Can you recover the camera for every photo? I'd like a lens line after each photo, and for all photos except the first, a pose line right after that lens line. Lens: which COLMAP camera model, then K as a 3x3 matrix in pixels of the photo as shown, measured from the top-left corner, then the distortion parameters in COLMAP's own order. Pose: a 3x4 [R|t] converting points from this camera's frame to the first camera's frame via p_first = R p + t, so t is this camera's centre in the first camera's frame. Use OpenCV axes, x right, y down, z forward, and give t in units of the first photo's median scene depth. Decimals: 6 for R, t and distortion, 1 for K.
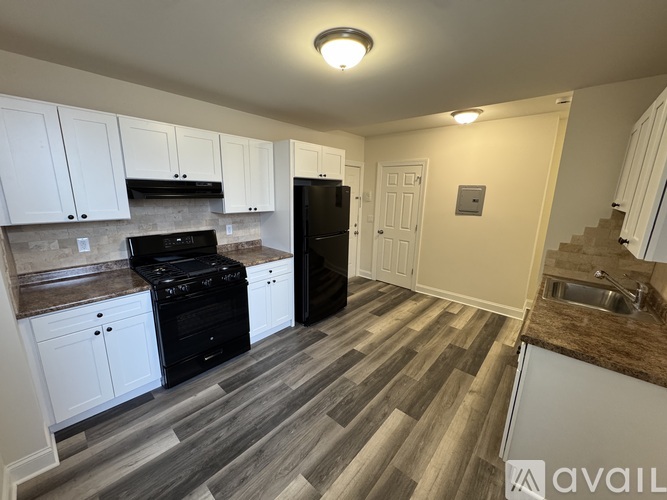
lens RADIAL K [[266.0, 0, 333.5], [0, 266.0, 250.0], [0, 0, 1]] dist [-0.001471, 0.000268]
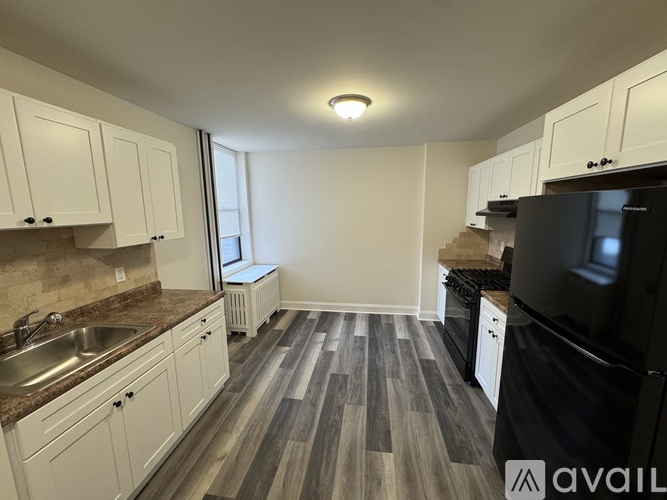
lens RADIAL K [[266.0, 0, 333.5], [0, 266.0, 250.0], [0, 0, 1]] dist [-0.001471, 0.000268]
pose [[-0.836136, 0.069552, -0.544095, 0.709637], [-0.131752, 0.937424, 0.322300, -0.378494], [0.532465, 0.341172, -0.774650, 1.768987]]
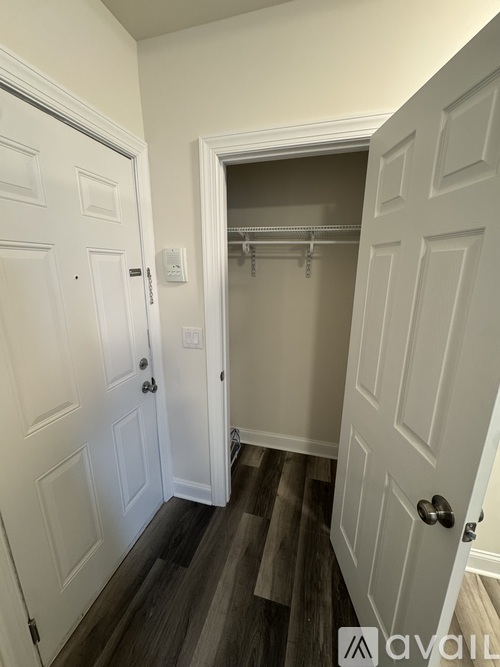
lens RADIAL K [[266.0, 0, 250.0], [0, 266.0, 333.5], [0, 0, 1]] dist [-0.001471, 0.000268]
pose [[0.915615, -0.119394, 0.383920, 0.027198], [0.107676, 0.992827, 0.051960, -0.043353], [-0.387370, -0.006236, 0.921903, 0.226073]]
